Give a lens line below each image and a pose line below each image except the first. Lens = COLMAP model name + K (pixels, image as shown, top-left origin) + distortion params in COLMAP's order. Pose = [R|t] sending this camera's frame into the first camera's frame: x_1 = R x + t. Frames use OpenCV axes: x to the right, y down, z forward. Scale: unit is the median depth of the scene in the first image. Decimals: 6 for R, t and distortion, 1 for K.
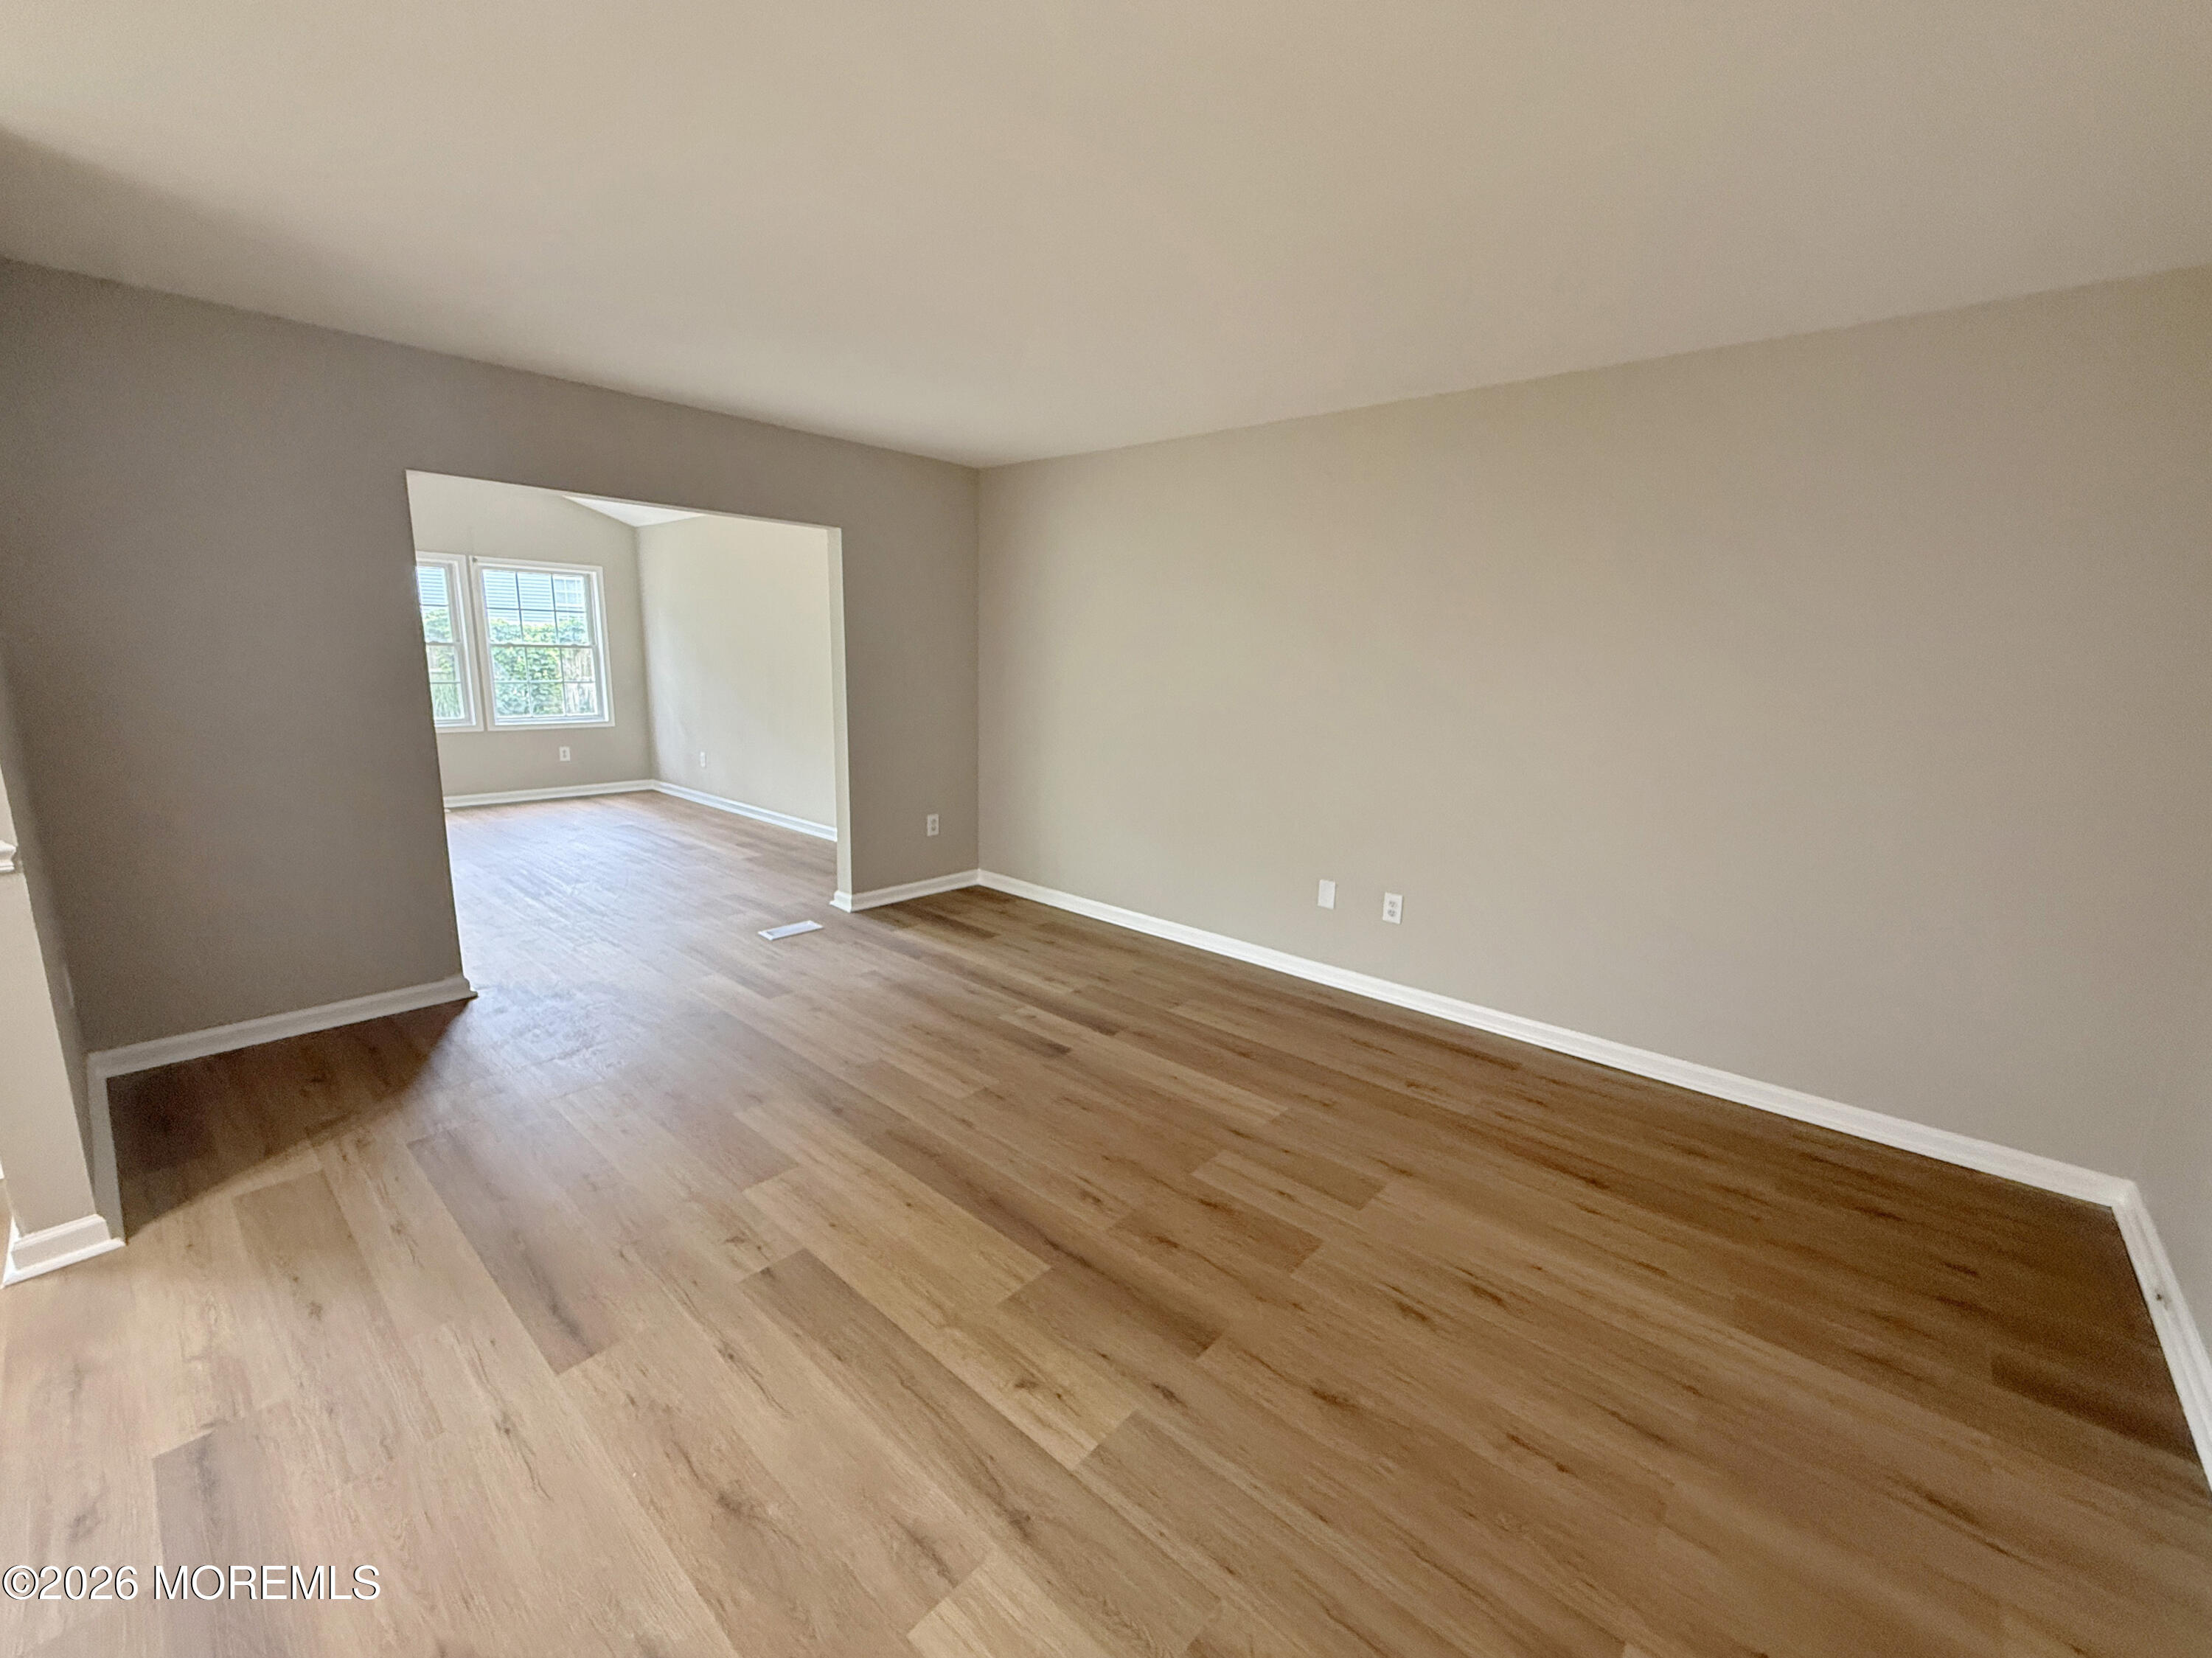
lens RADIAL K [[905.3, 0, 1105.7], [0, 905.3, 832.2], [0, 0, 1]] dist [0.000089, -0.000610]
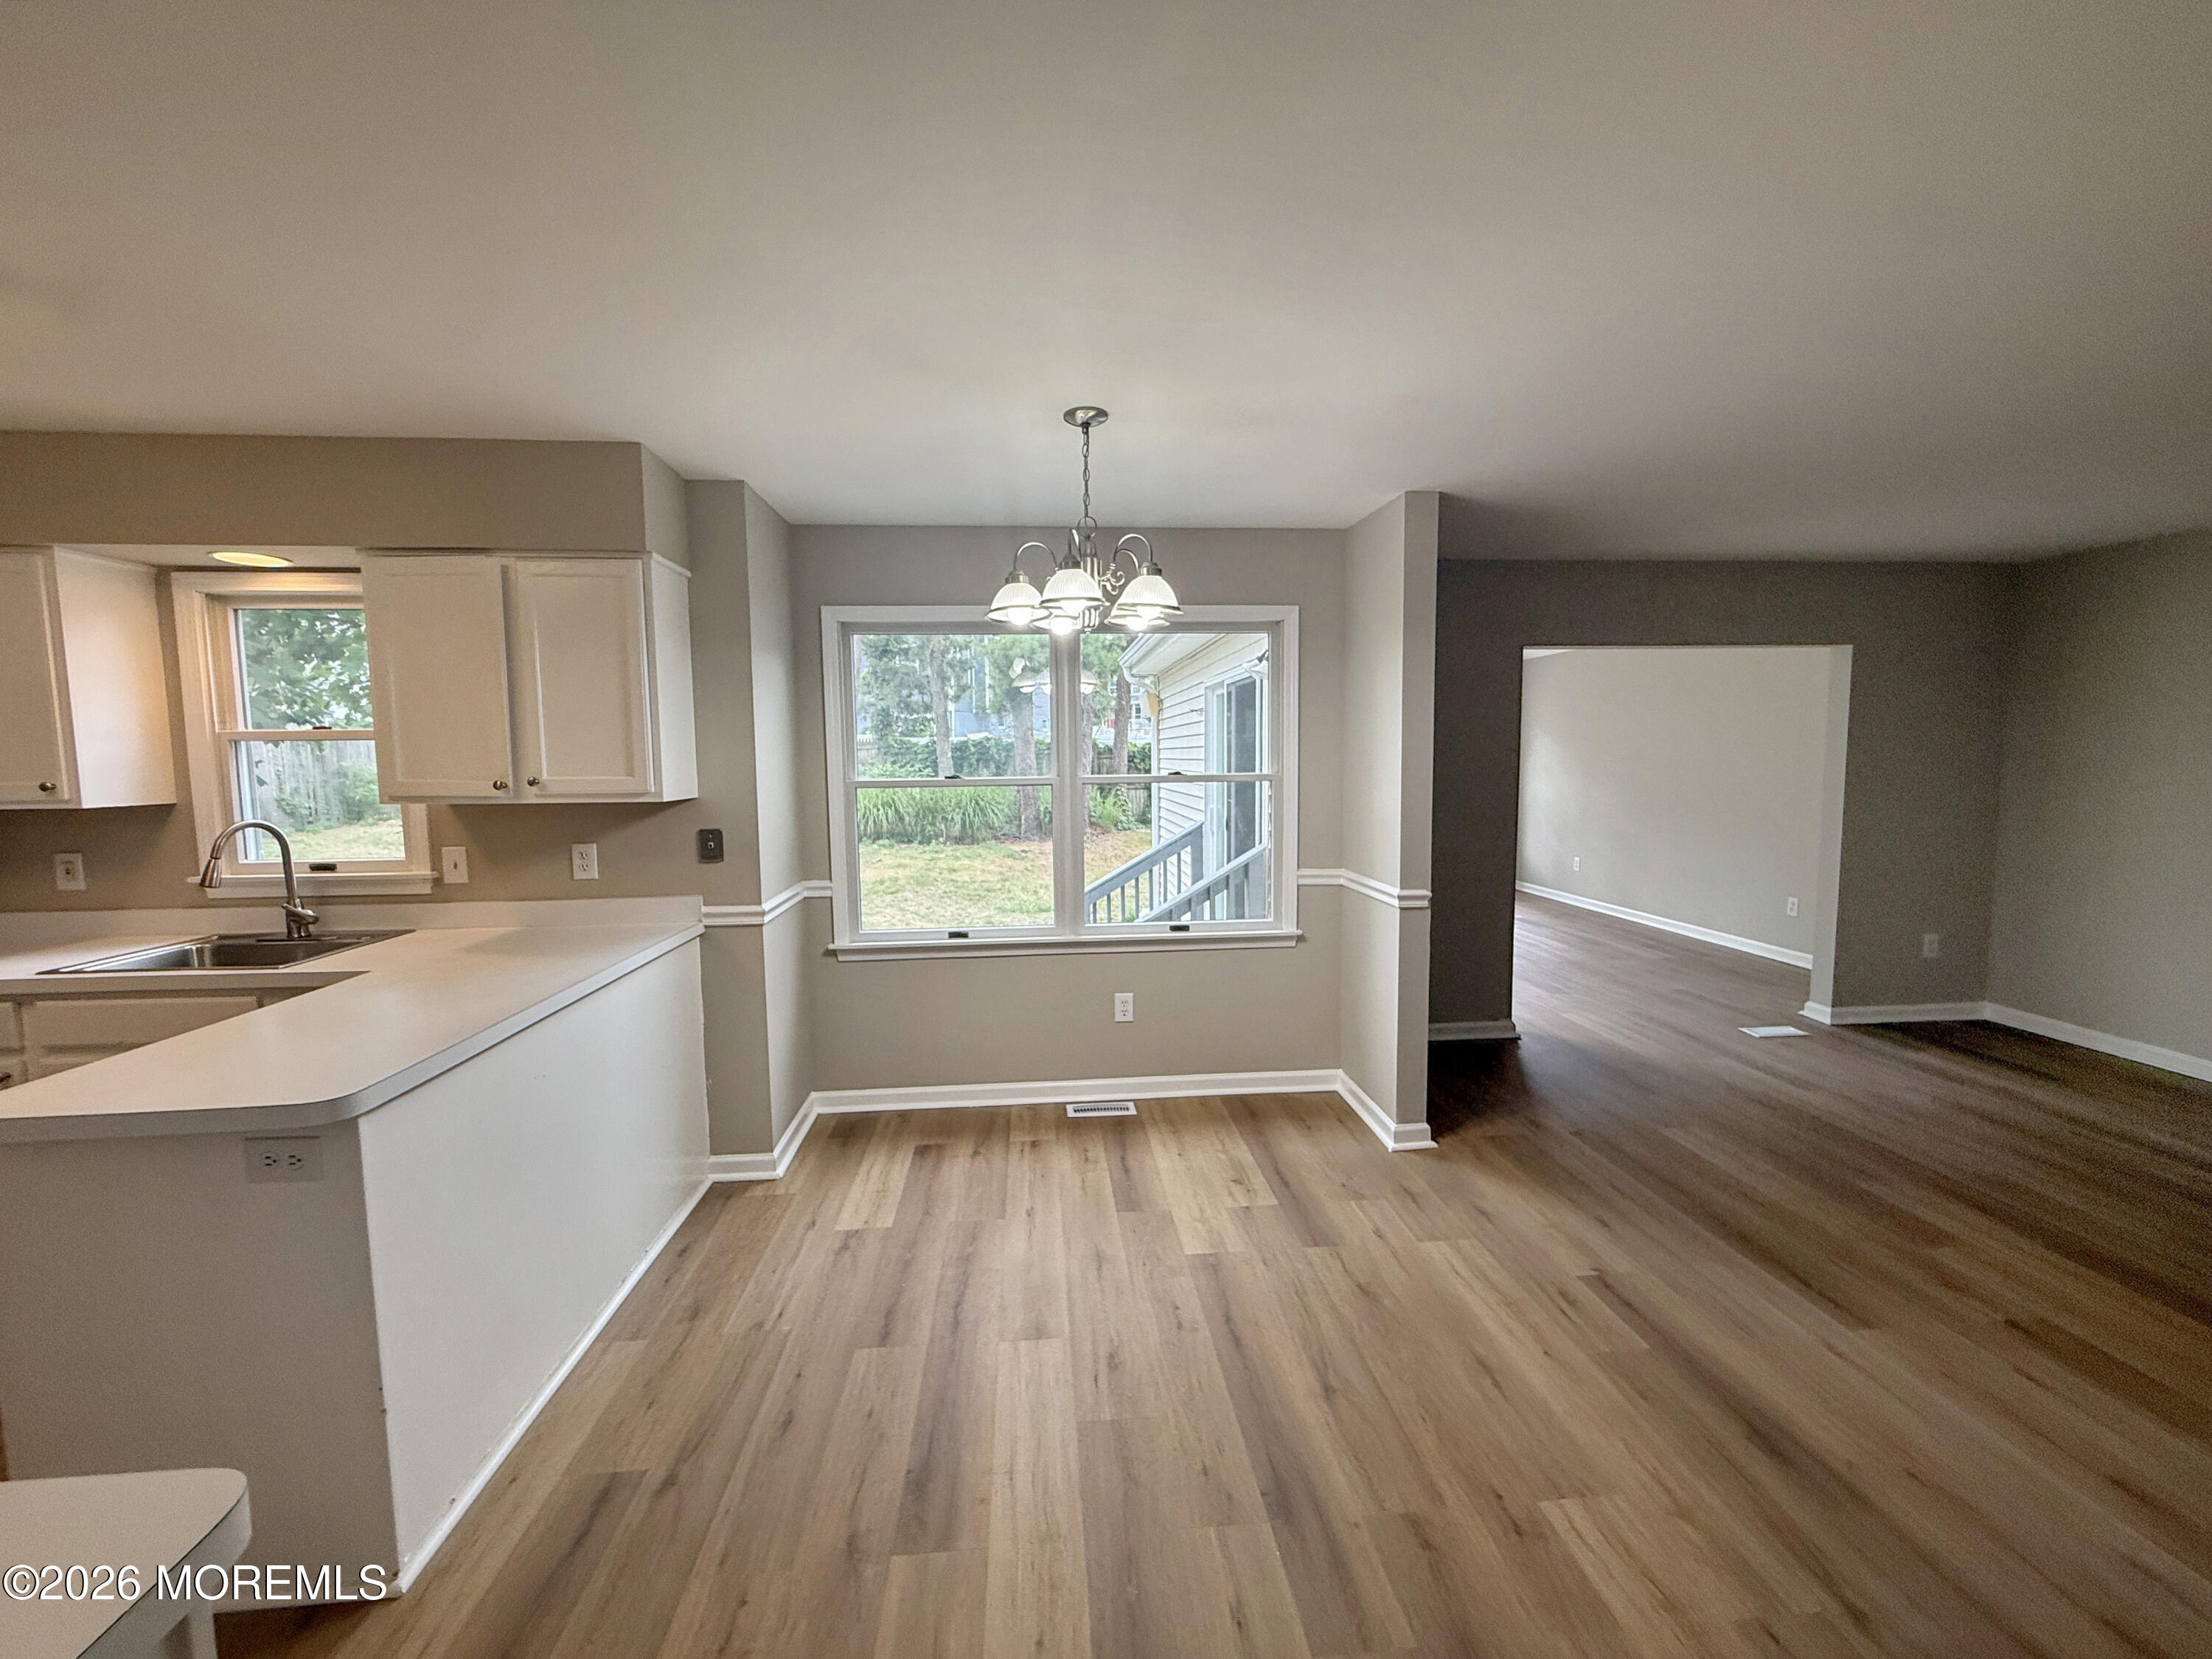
lens RADIAL K [[896.2, 0, 1106.7], [0, 896.2, 833.1], [0, 0, 1]] dist [-0.000820, 0.000041]
pose [[0.723748, 0.022562, -0.689695, -0.259376], [-0.103802, 0.991652, -0.076488, 0.053169], [0.682212, 0.126950, 0.720049, -0.371099]]
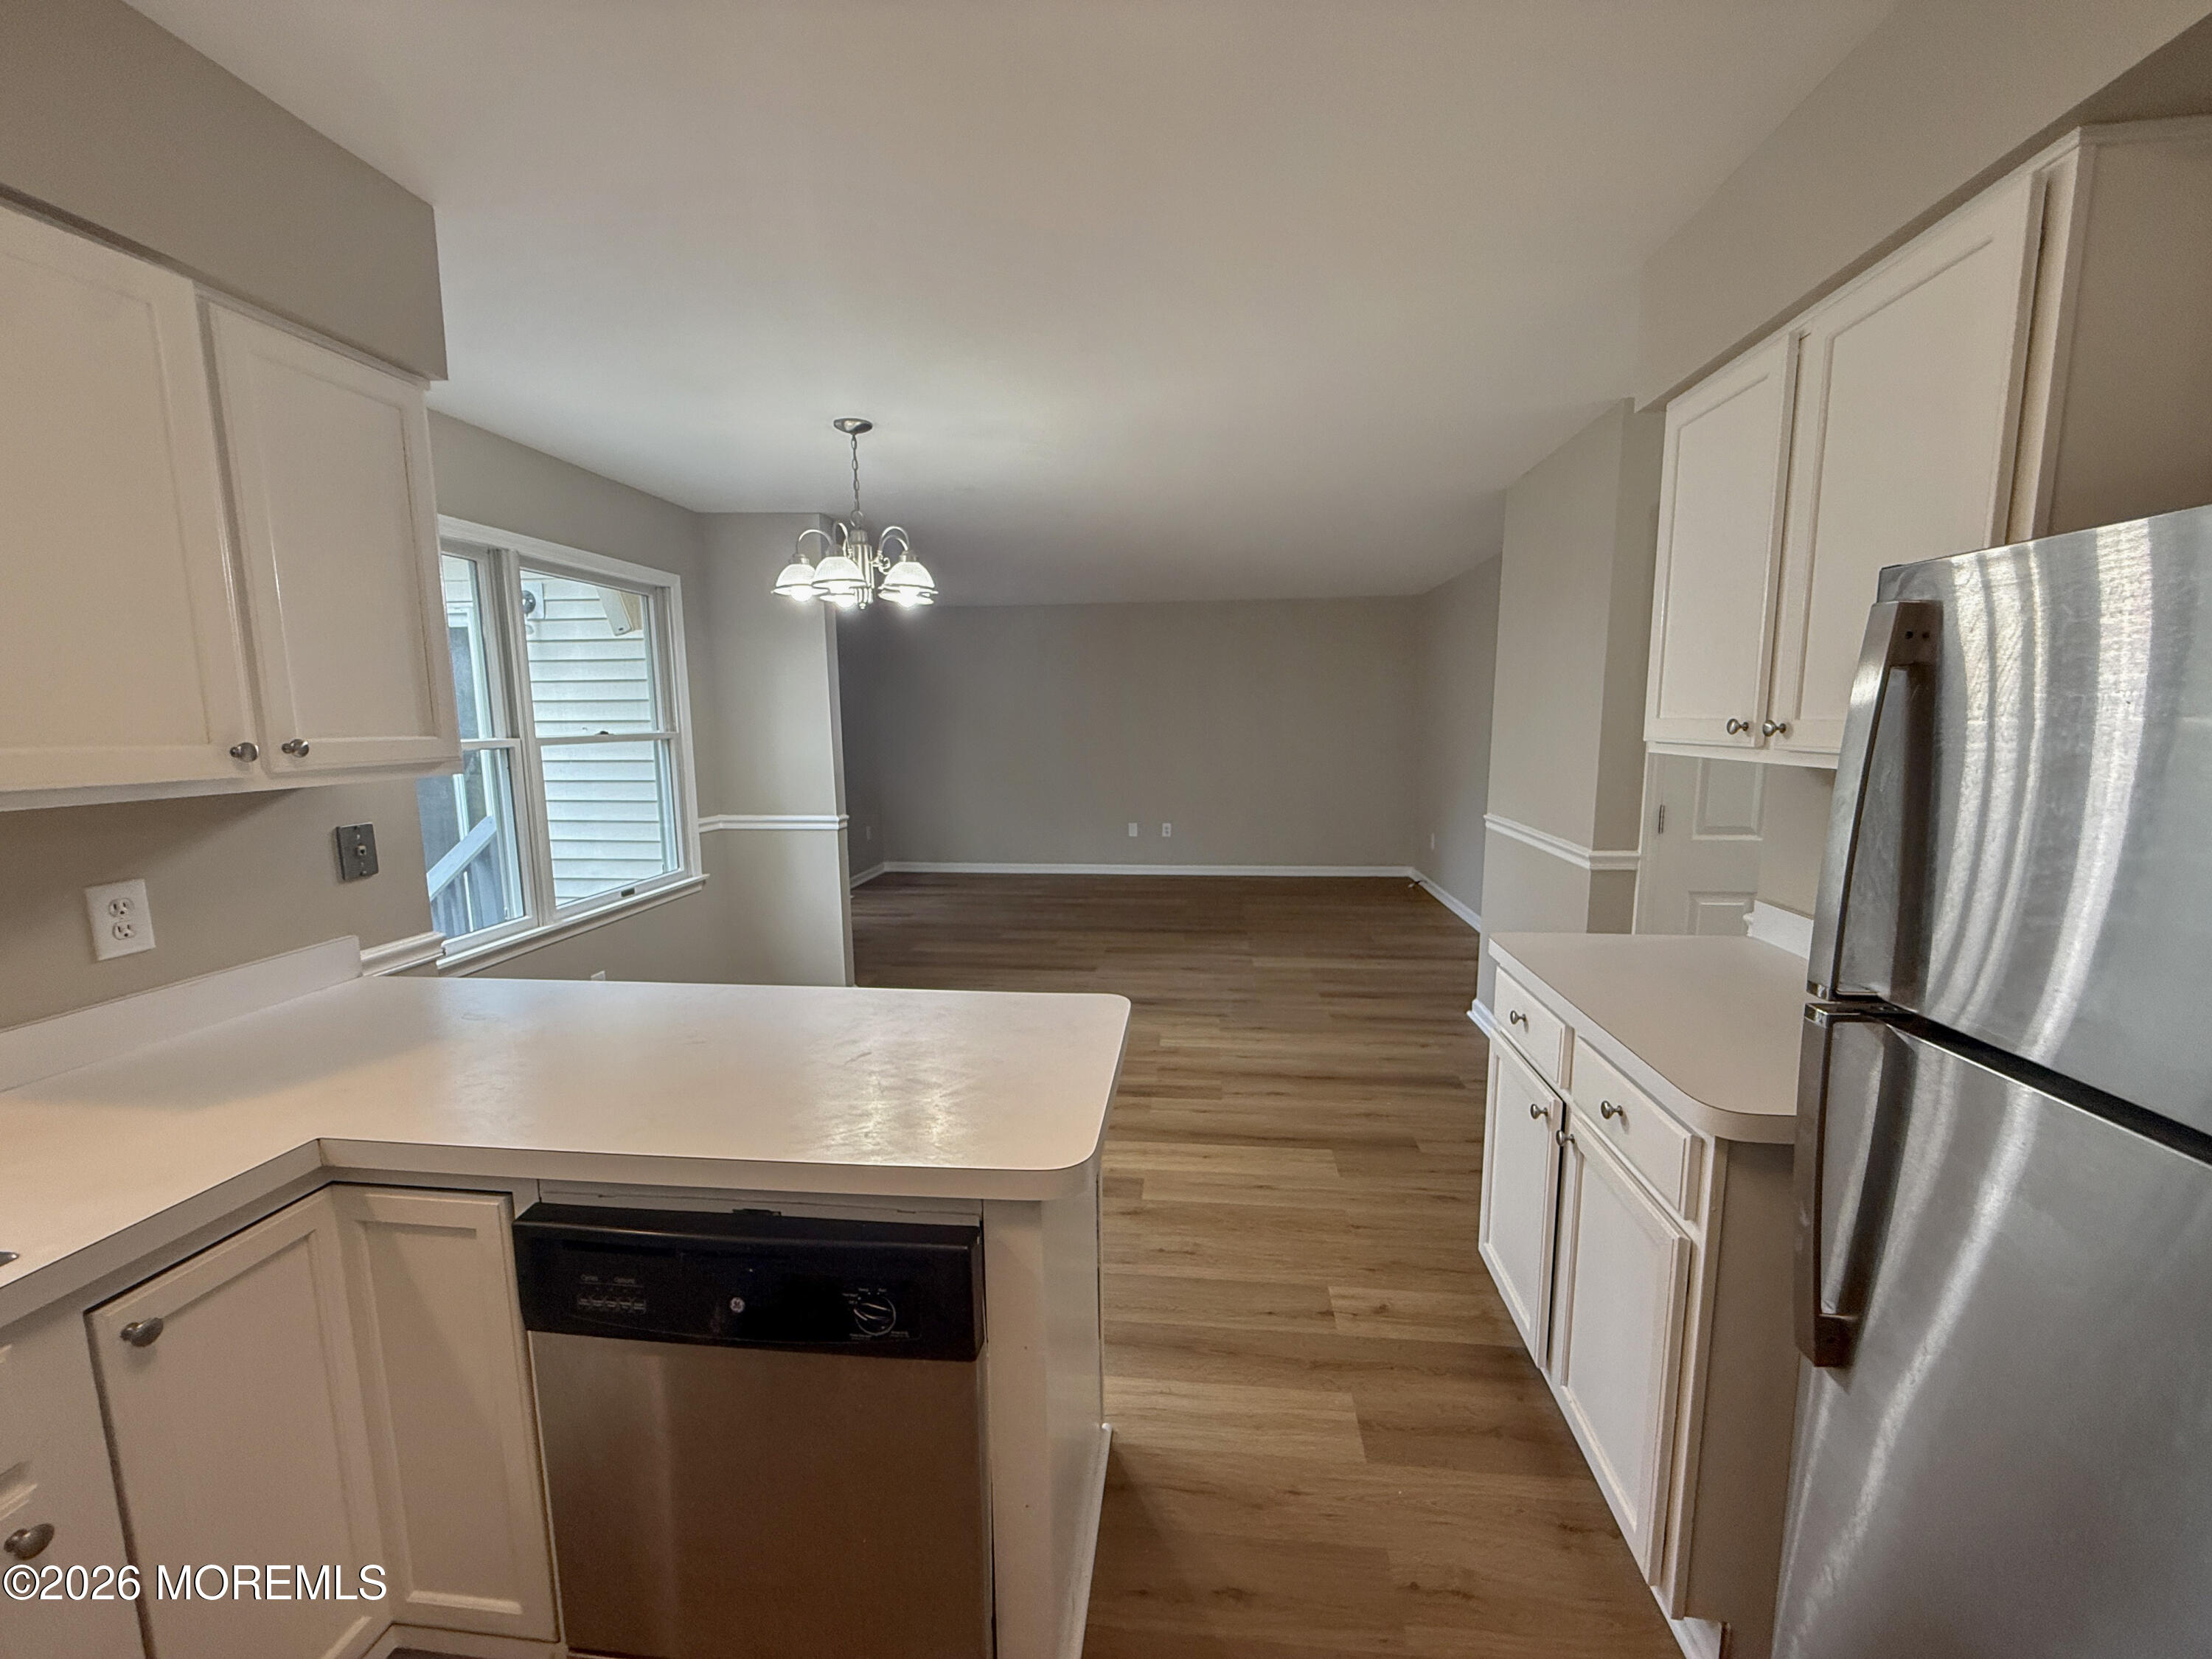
lens RADIAL K [[880.8, 0, 1104.5], [0, 880.8, 833.8], [0, 0, 1]] dist [-0.000597, -0.000225]
pose [[0.815533, -0.114435, 0.567284, -1.080478], [0.144866, 0.989413, -0.008673, 0.097647], [-0.560286, 0.089253, 0.823477, -0.695469]]
